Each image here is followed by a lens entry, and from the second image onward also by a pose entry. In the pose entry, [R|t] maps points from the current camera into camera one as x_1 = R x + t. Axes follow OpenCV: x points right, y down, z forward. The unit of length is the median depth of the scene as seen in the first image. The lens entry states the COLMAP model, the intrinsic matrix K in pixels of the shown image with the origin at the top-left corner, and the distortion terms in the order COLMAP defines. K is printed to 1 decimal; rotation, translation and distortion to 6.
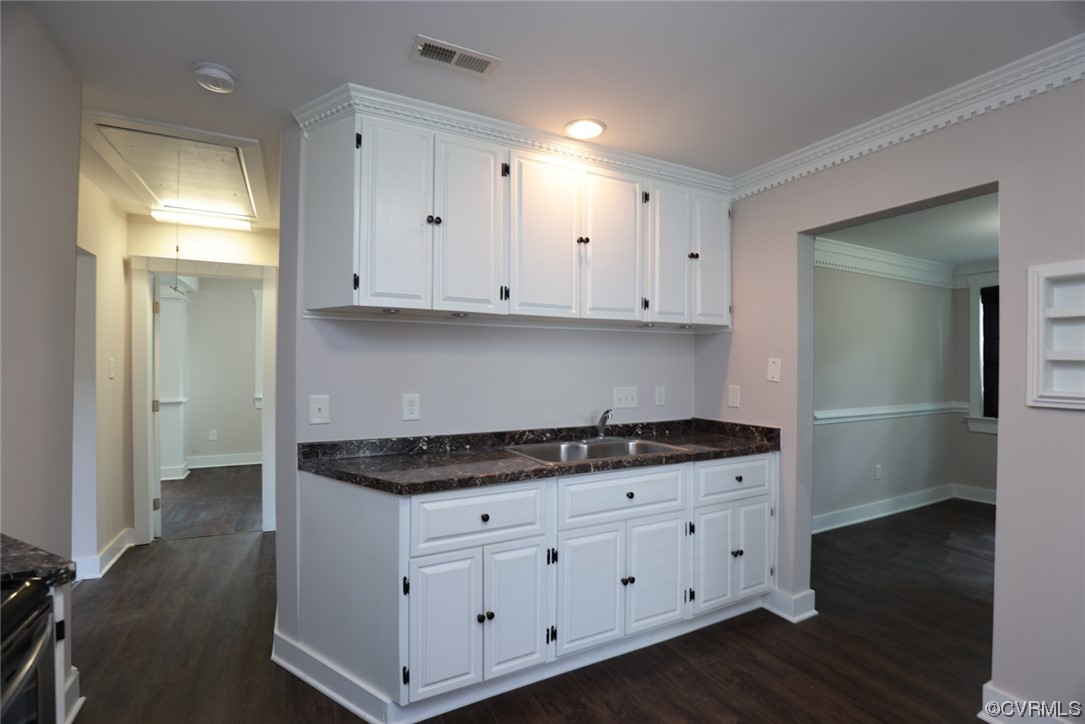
lens RADIAL K [[495.9, 0, 548.6], [0, 495.9, 366.3], [0, 0, 1]] dist [-0.035845, 0.006034]
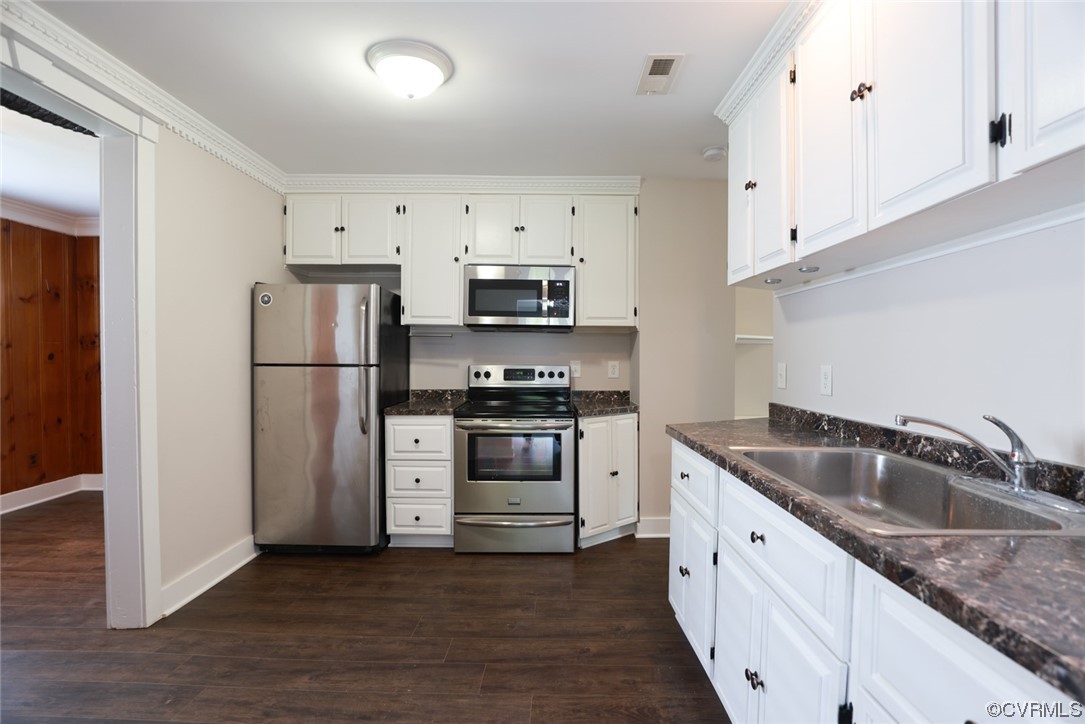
lens RADIAL K [[495.9, 0, 548.6], [0, 495.9, 366.2], [0, 0, 1]] dist [-0.035845, 0.006034]
pose [[-0.465331, 0.010397, -0.885076, 0.740424], [-0.008769, 0.999828, 0.016355, 0.047803], [0.885093, 0.015371, -0.465159, 0.981280]]
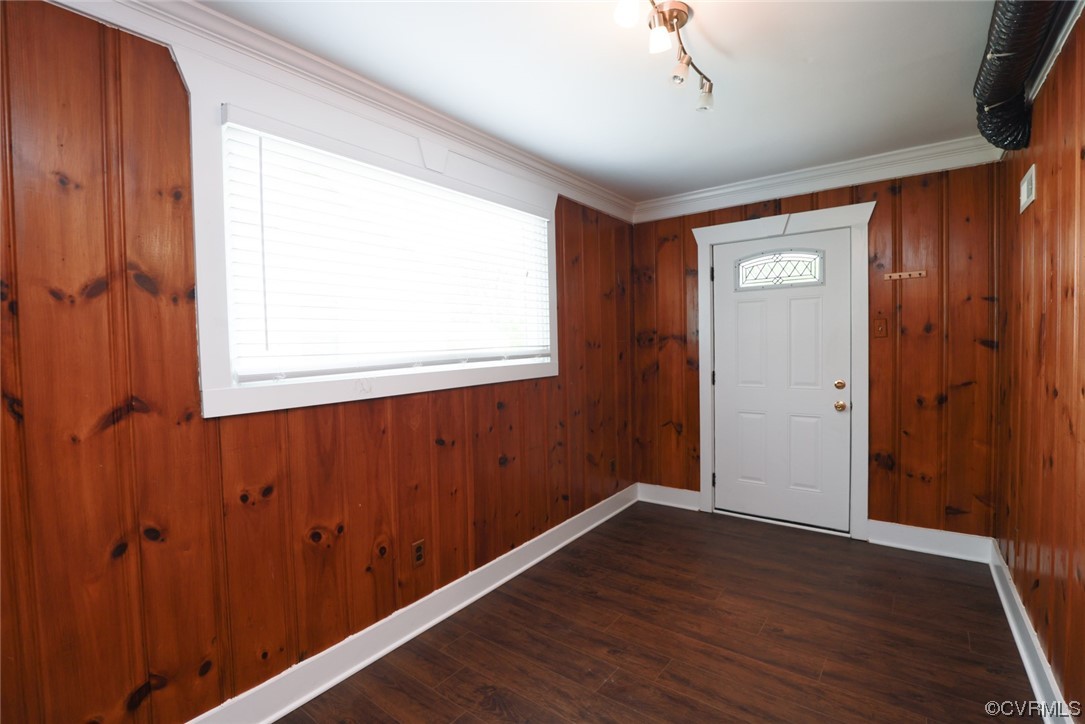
lens RADIAL K [[495.9, 0, 545.1], [0, 495.9, 363.6], [0, 0, 1]] dist [-0.035845, 0.006034]
pose [[-0.902414, 0.026242, -0.430070, 0.986538], [0.012280, 0.999305, 0.035208, 0.019758], [0.430695, 0.026491, -0.902109, -0.056030]]
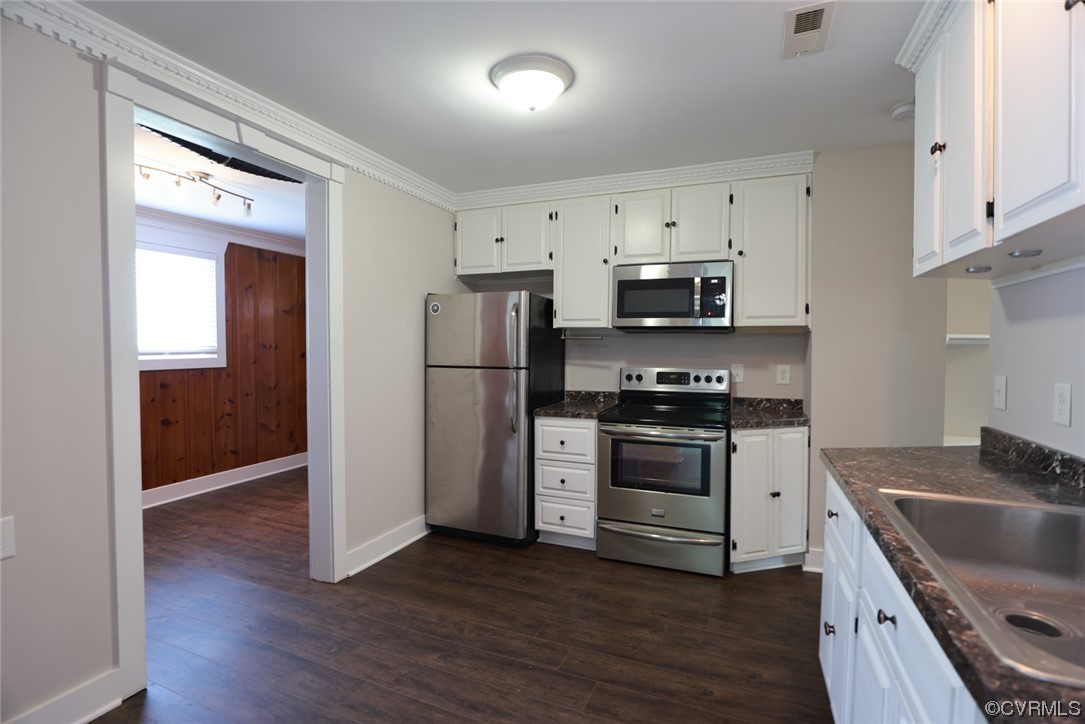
lens RADIAL K [[495.9, 0, 546.1], [0, 495.9, 363.4], [0, 0, 1]] dist [-0.035845, 0.006034]
pose [[-0.767409, 0.010542, -0.641072, 0.637104], [-0.009566, 0.999565, 0.027888, 0.019281], [0.641087, 0.027534, -0.766974, 1.059896]]
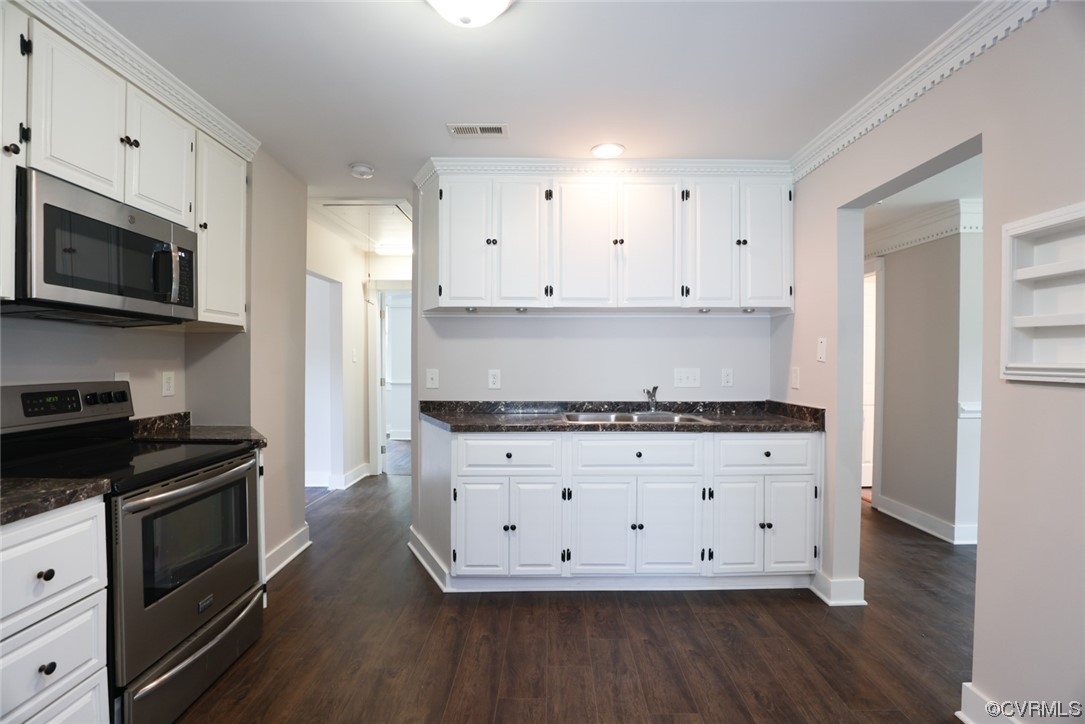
lens RADIAL K [[495.9, 0, 543.6], [0, 495.9, 367.4], [0, 0, 1]] dist [-0.035845, 0.006034]
pose [[0.887489, 0.003960, -0.460812, 0.476109], [0.001019, 0.999944, 0.010555, 0.036125], [0.460828, -0.009837, 0.887435, -0.147066]]
